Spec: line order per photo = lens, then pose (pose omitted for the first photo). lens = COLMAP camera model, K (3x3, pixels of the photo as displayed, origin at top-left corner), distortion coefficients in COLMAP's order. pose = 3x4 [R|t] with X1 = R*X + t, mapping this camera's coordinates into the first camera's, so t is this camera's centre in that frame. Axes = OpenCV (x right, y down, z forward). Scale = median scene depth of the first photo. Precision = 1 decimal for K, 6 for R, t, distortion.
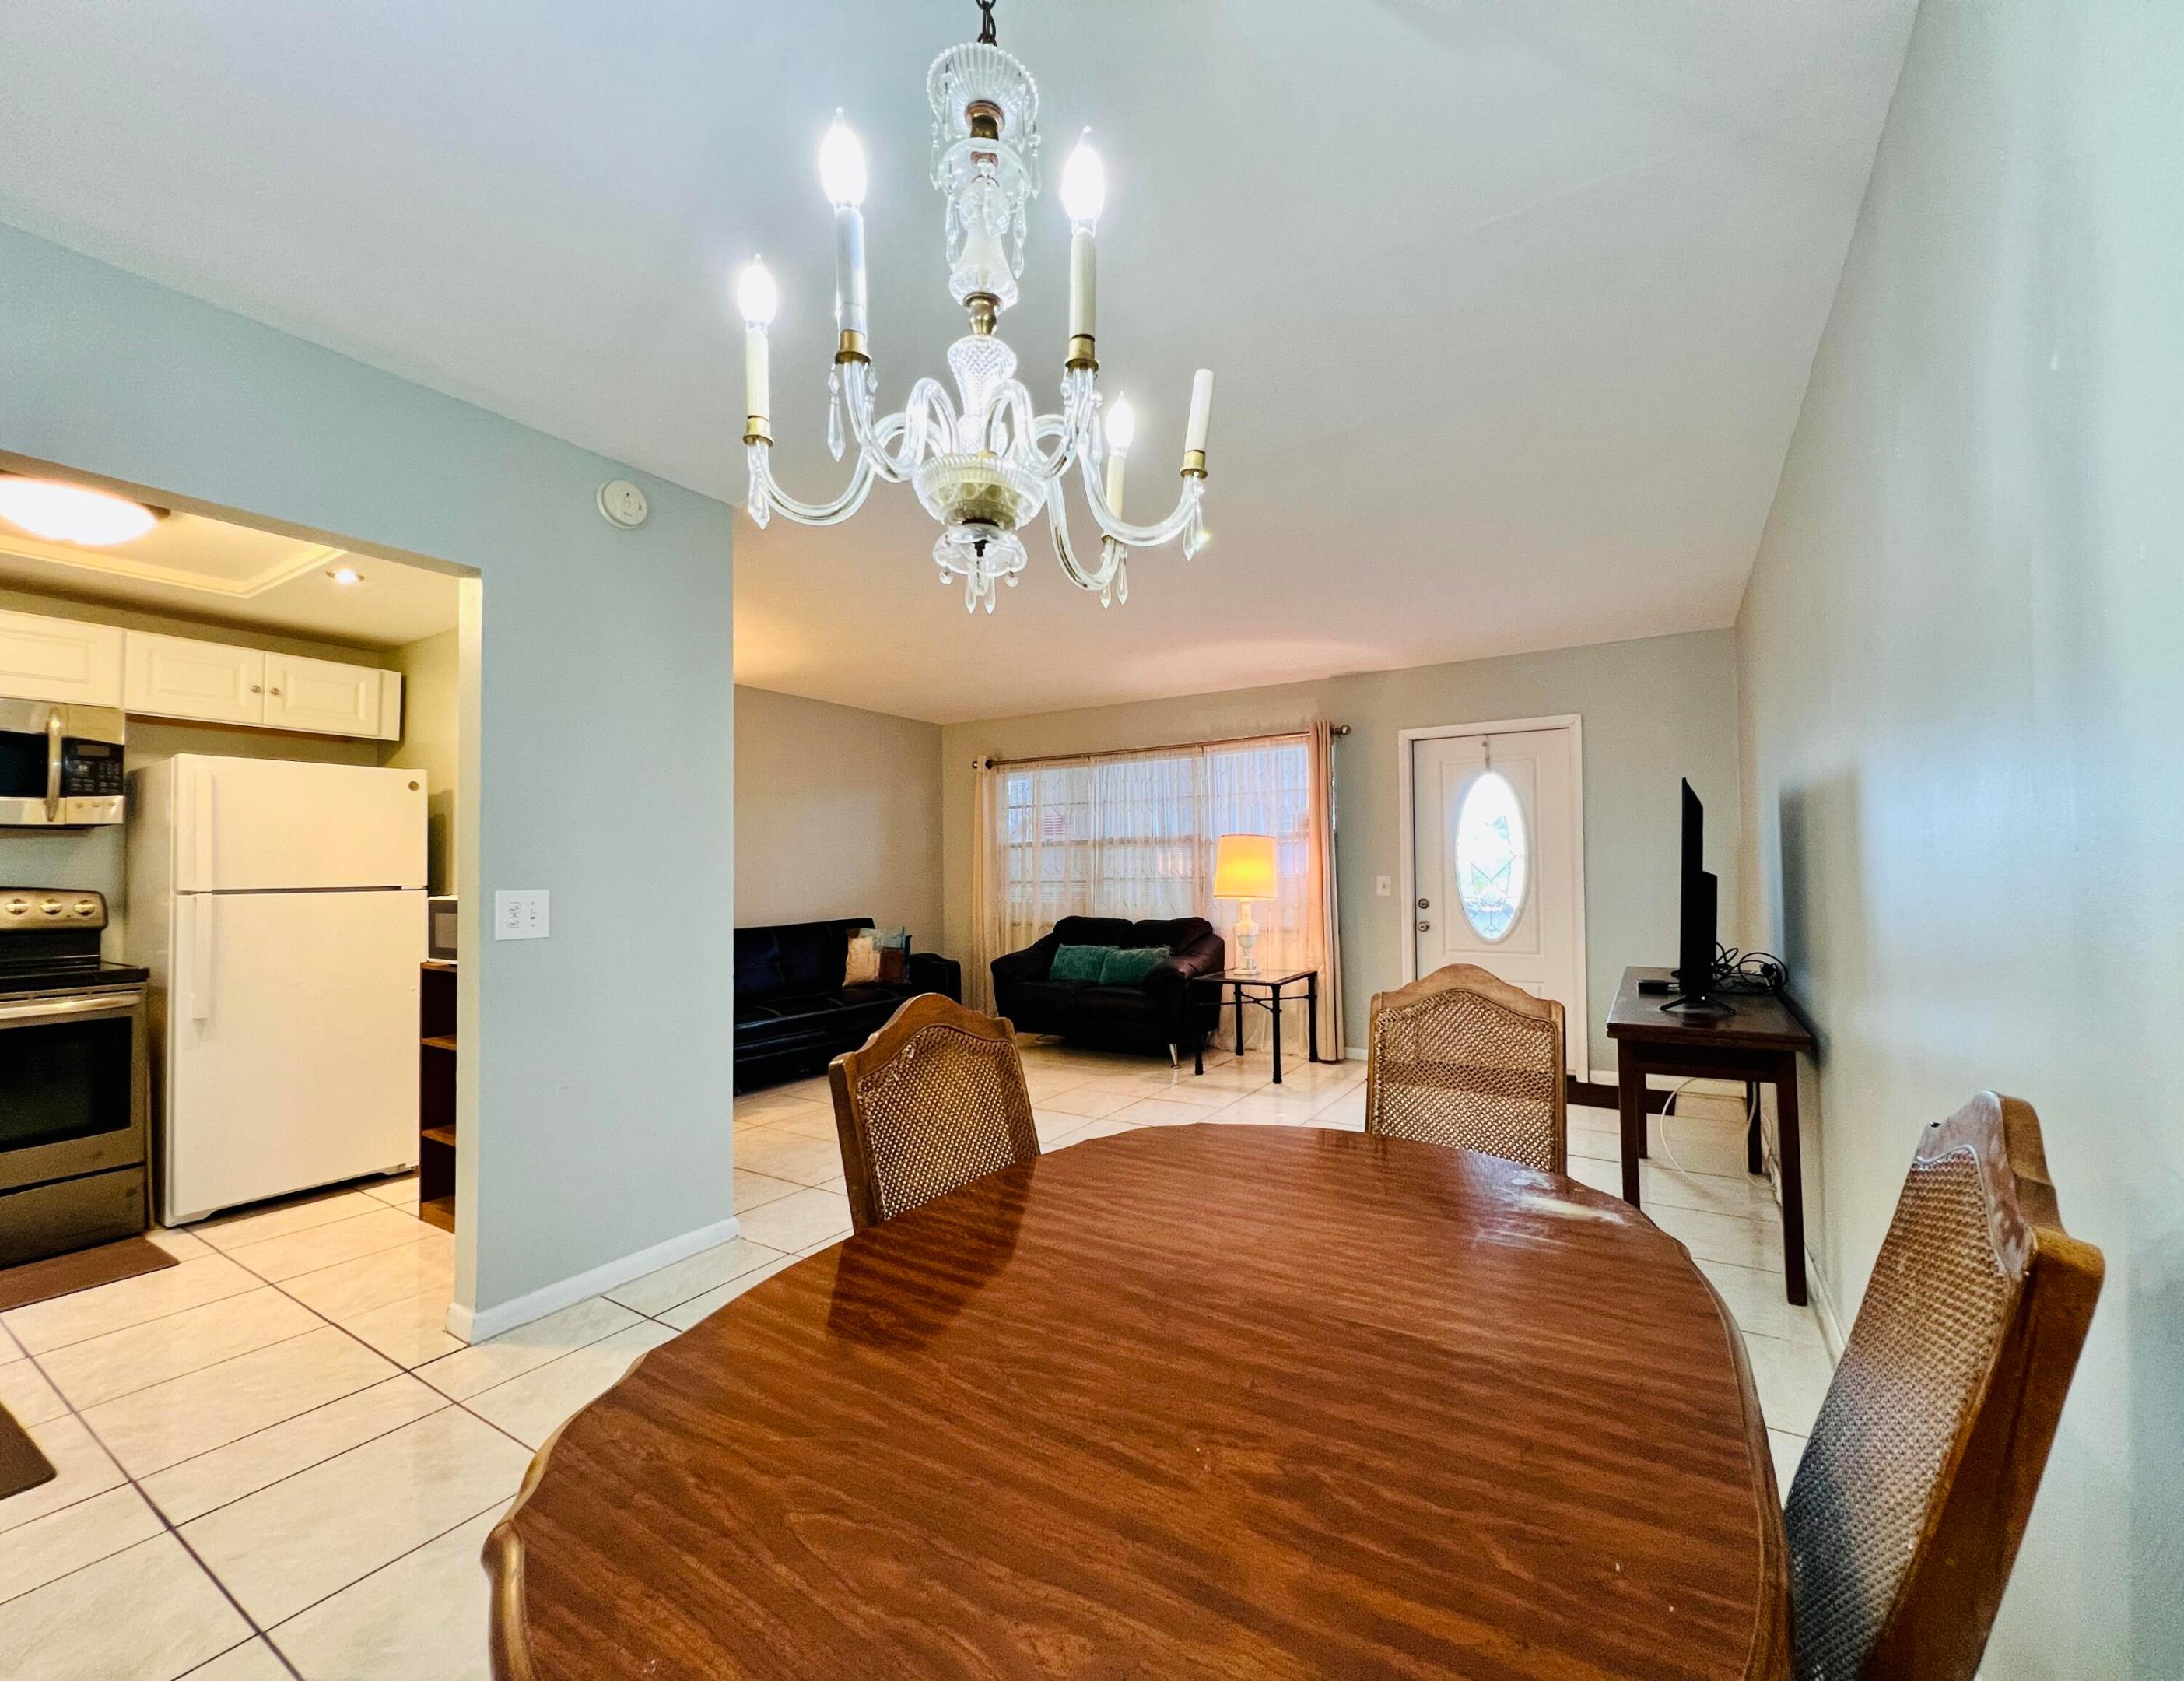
lens RADIAL K [[919.6, 0, 1092.0], [0, 919.6, 840.5], [0, 0, 1]] dist [-0.000747, -0.000418]
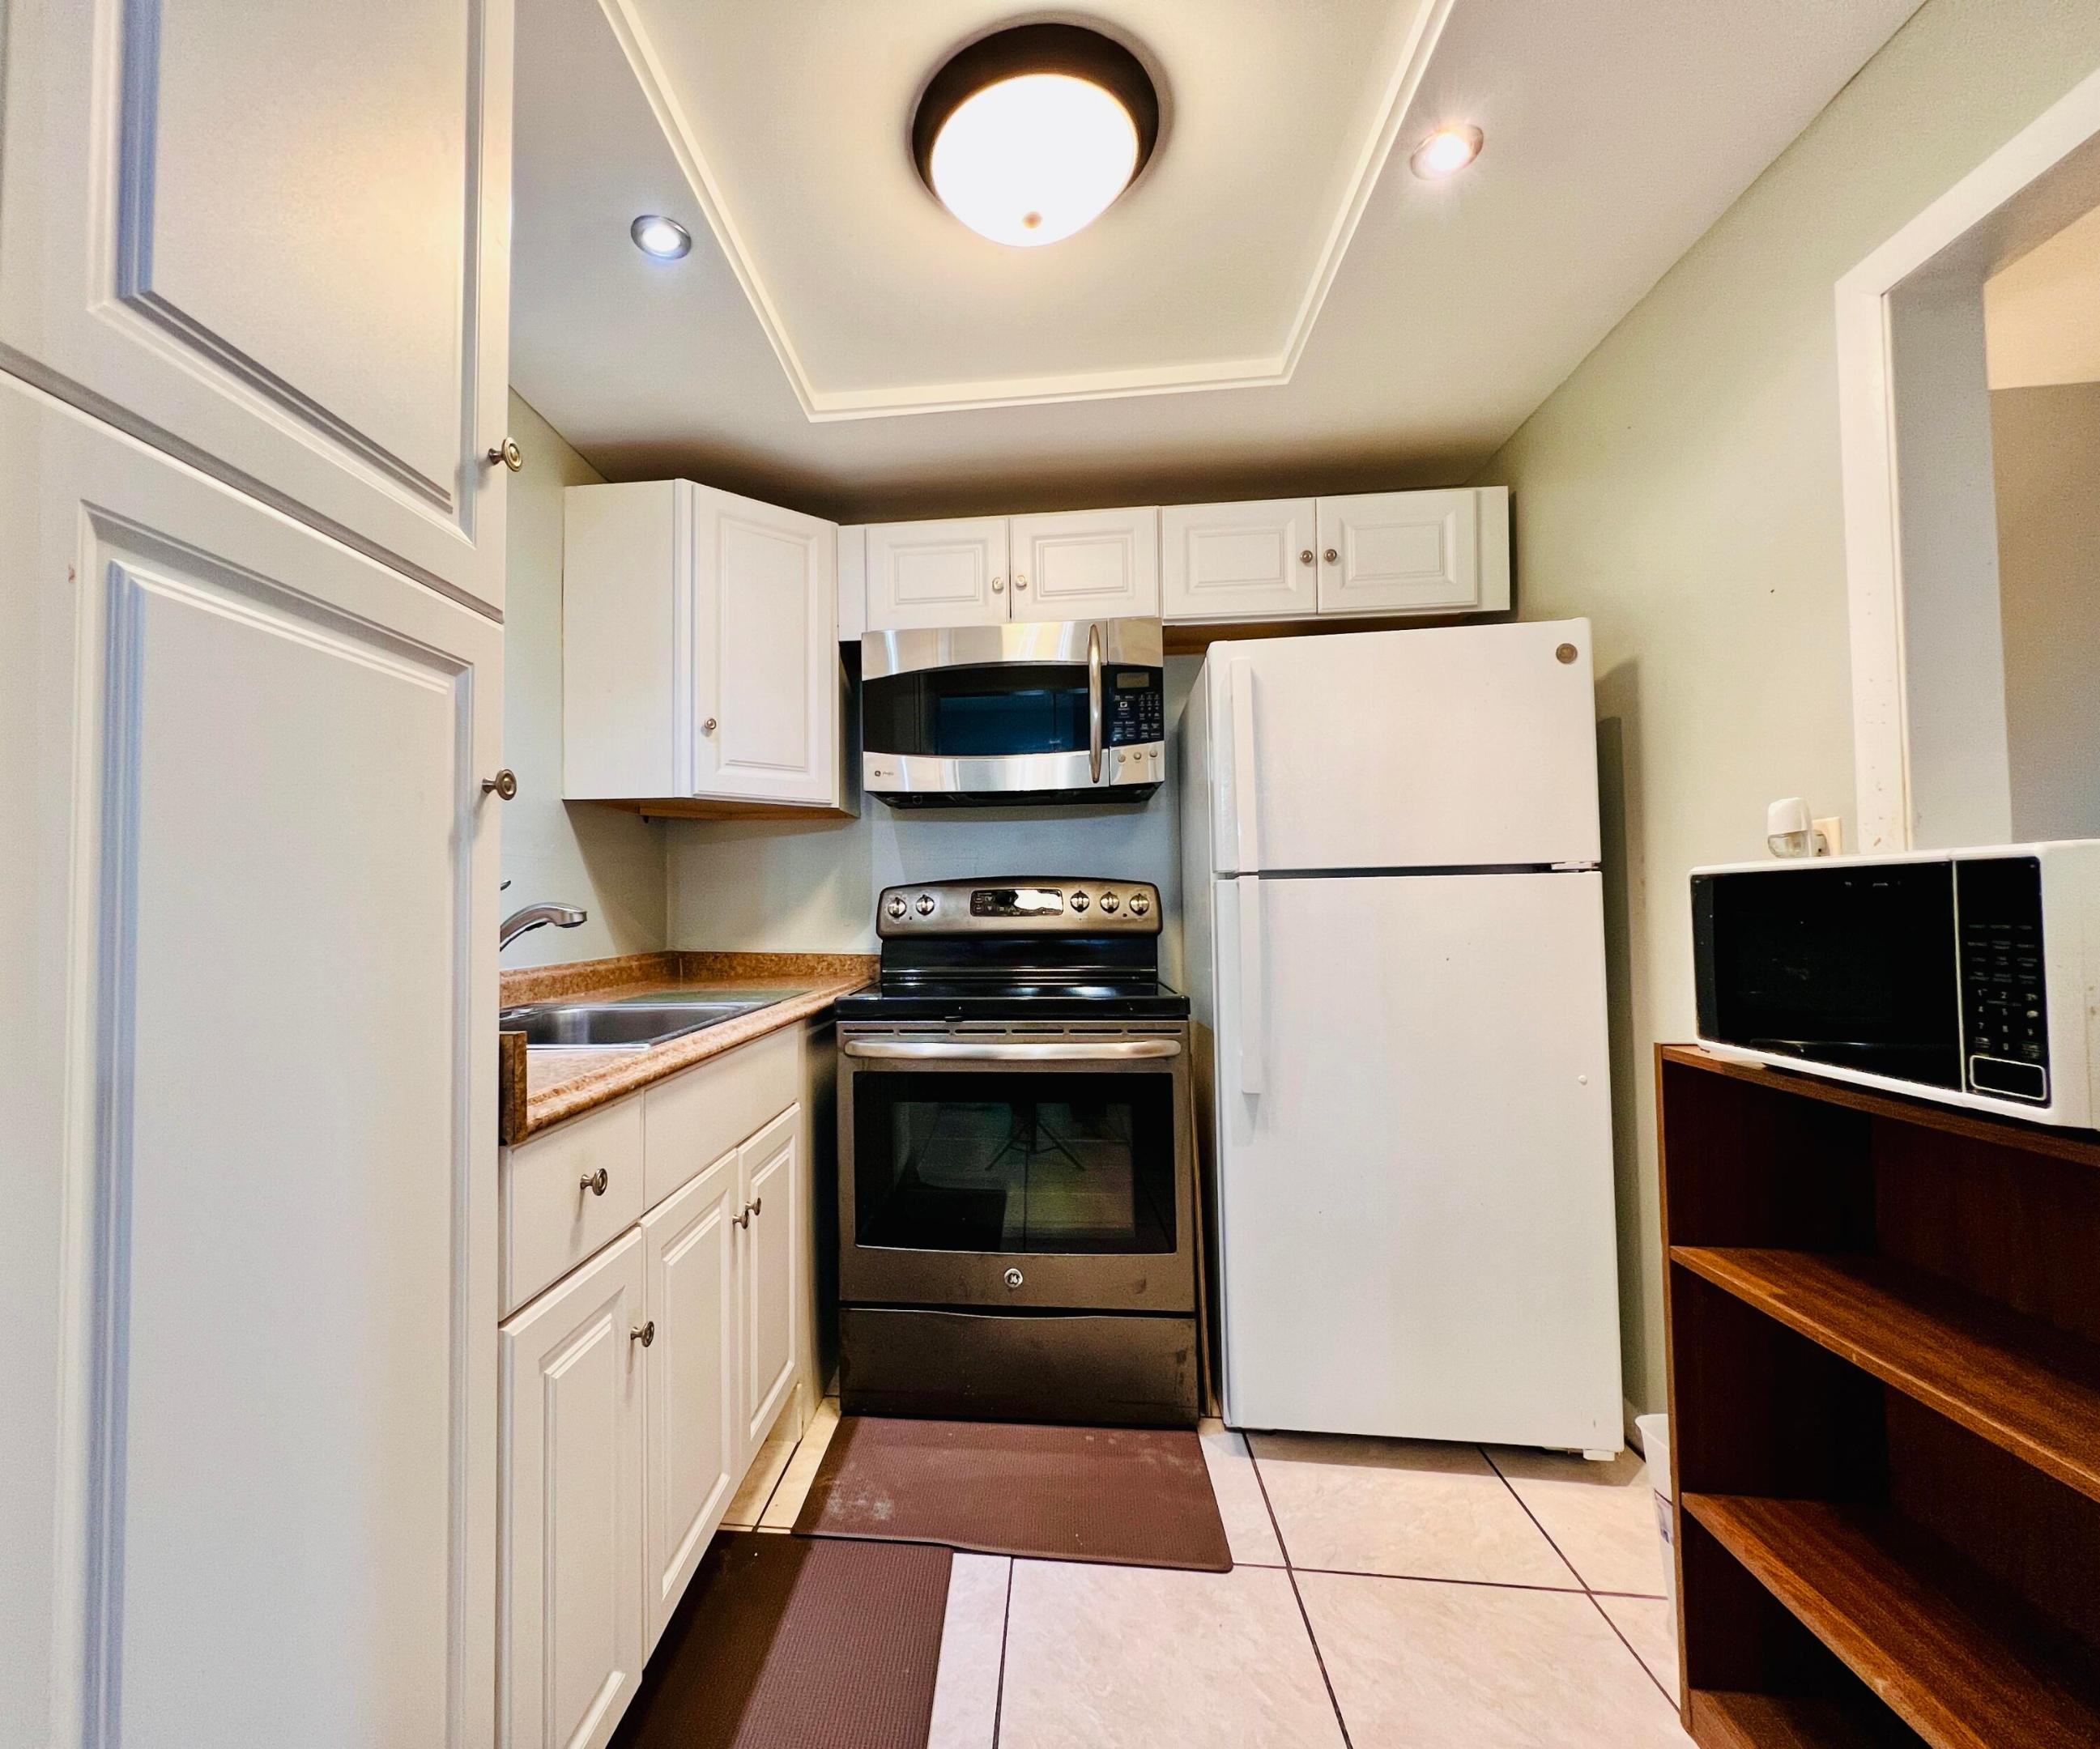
lens RADIAL K [[940.7, 0, 1050.0], [0, 940.7, 874.5], [0, 0, 1]] dist [-0.001451, -0.000028]
pose [[0.526951, -0.025756, -0.849505, -0.296711], [0.032677, 0.999416, -0.010032, 0.032515], [0.849267, -0.022473, 0.527485, 0.325496]]
